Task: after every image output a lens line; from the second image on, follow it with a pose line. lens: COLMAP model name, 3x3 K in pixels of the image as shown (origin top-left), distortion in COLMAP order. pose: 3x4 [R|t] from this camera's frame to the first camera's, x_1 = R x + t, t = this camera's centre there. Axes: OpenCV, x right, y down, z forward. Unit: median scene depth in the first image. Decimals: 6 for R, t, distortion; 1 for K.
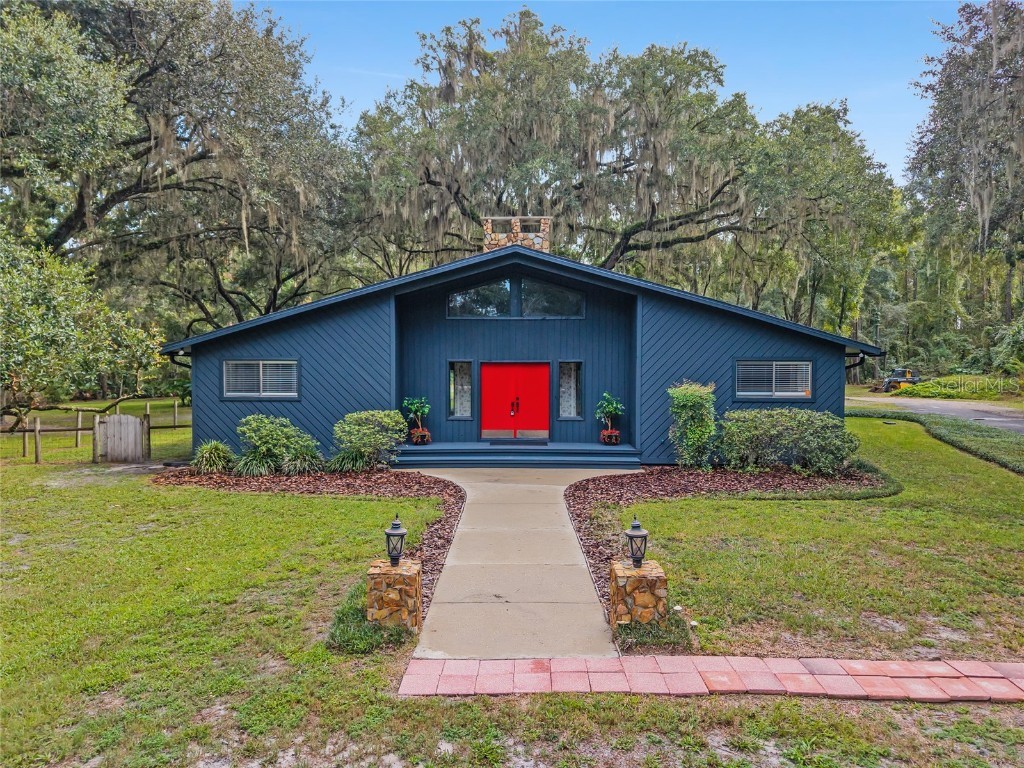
lens RADIAL K [[707.2, 0, 518.8], [0, 707.2, 383.6], [0, 0, 1]] dist [-0.006660, -0.003764]
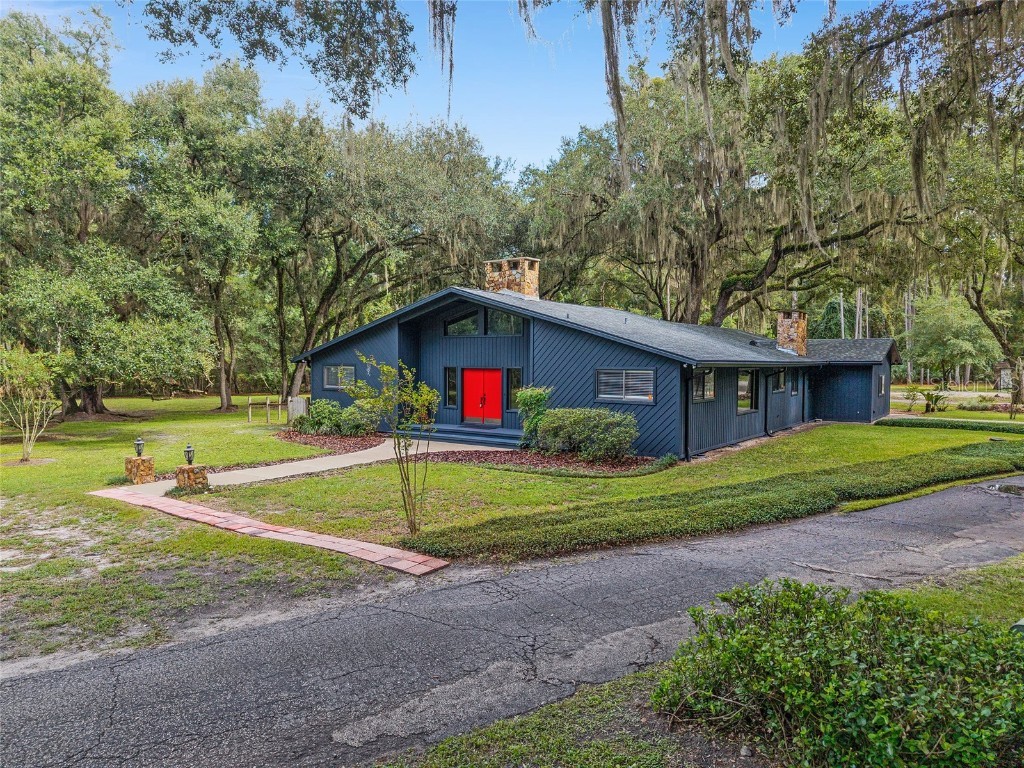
lens RADIAL K [[704.1, 0, 509.1], [0, 704.1, 377.4], [0, 0, 1]] dist [0.002321, -0.005351]
pose [[0.822444, 0.017818, -0.568566, 0.504246], [-0.020142, 0.999795, 0.002197, -0.010062], [0.568489, 0.009645, 0.822635, -0.057527]]
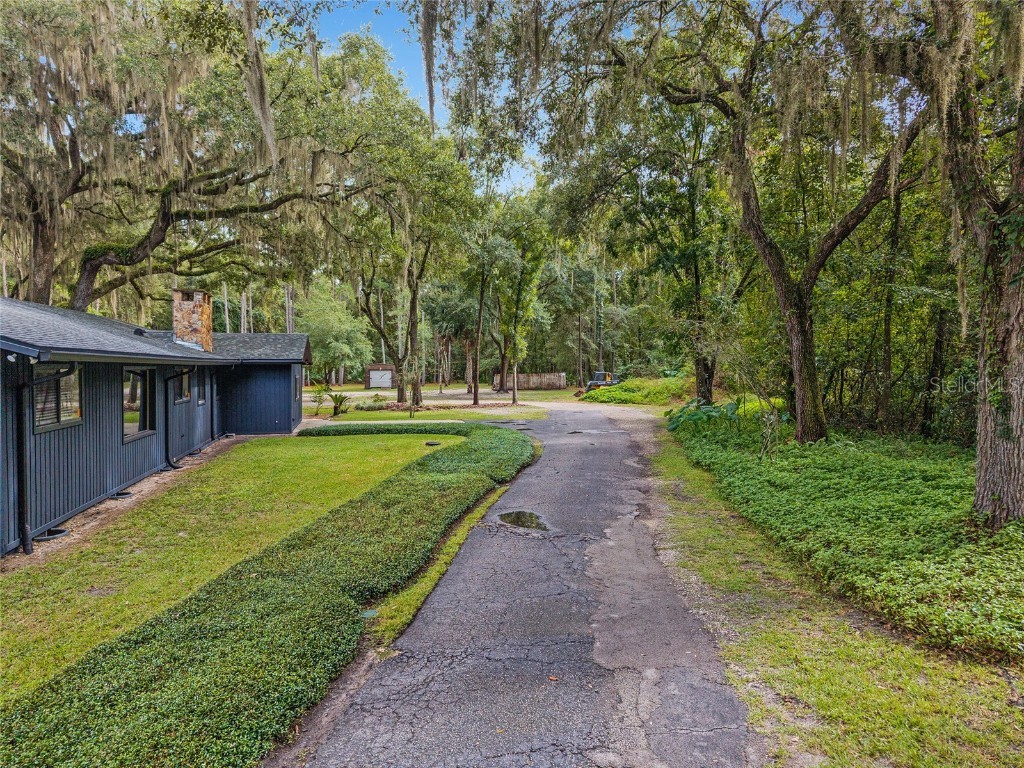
lens RADIAL K [[693.8, 0, 511.6], [0, 693.8, 394.1], [0, 0, 1]] dist [0.001426, -0.006326]
pose [[0.971436, -0.009350, 0.237116, 0.411264], [0.006367, 0.999891, 0.013344, -0.009357], [-0.237215, -0.011453, 0.971390, 0.216738]]
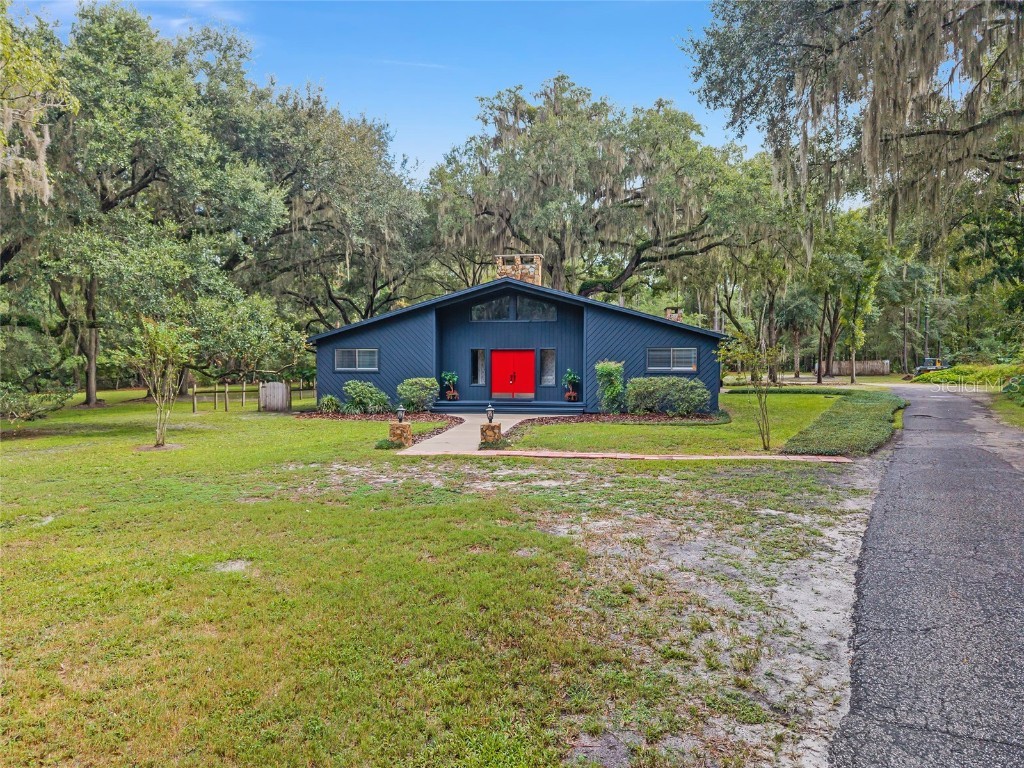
lens RADIAL K [[704.1, 0, 509.1], [0, 704.1, 377.4], [0, 0, 1]] dist [0.002321, -0.005351]
pose [[0.989006, 0.001954, -0.147859, 0.134535], [-0.002071, 0.999998, -0.000640, 0.020559], [0.147858, 0.000939, 0.989008, -0.335230]]
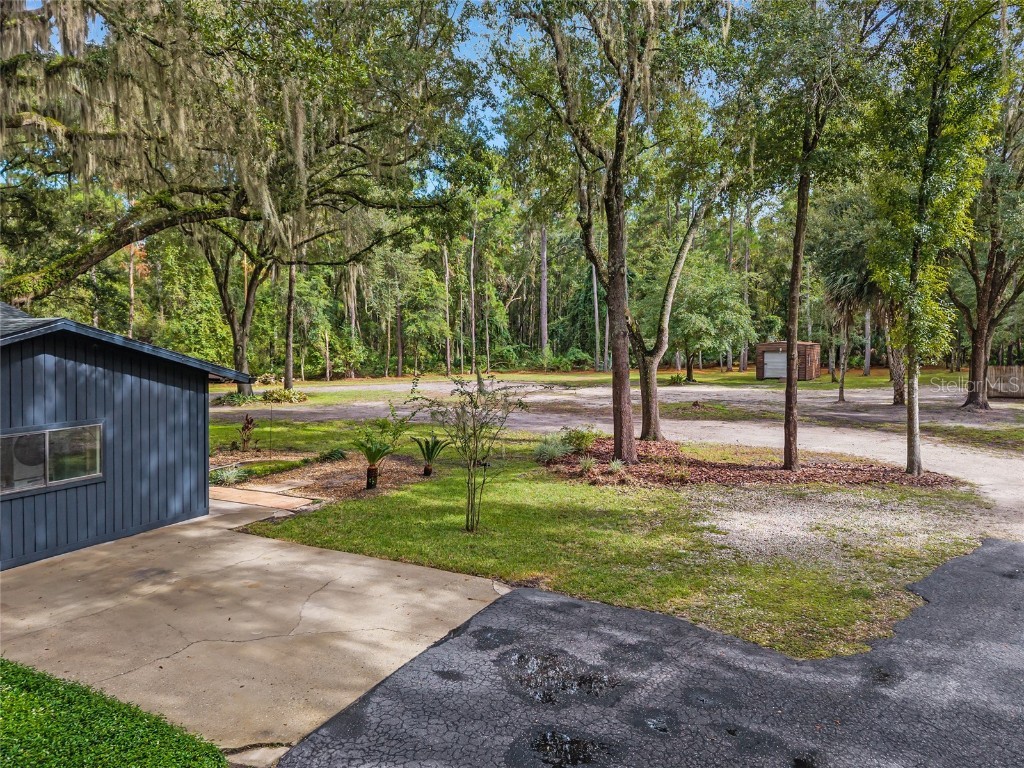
lens RADIAL K [[704.1, 0, 509.1], [0, 704.1, 377.4], [0, 0, 1]] dist [0.002321, -0.005351]
pose [[0.893118, 0.015414, -0.449559, 0.754867], [0.000860, 0.999352, 0.035973, -0.069623], [0.449822, -0.032515, 0.892526, 1.034361]]
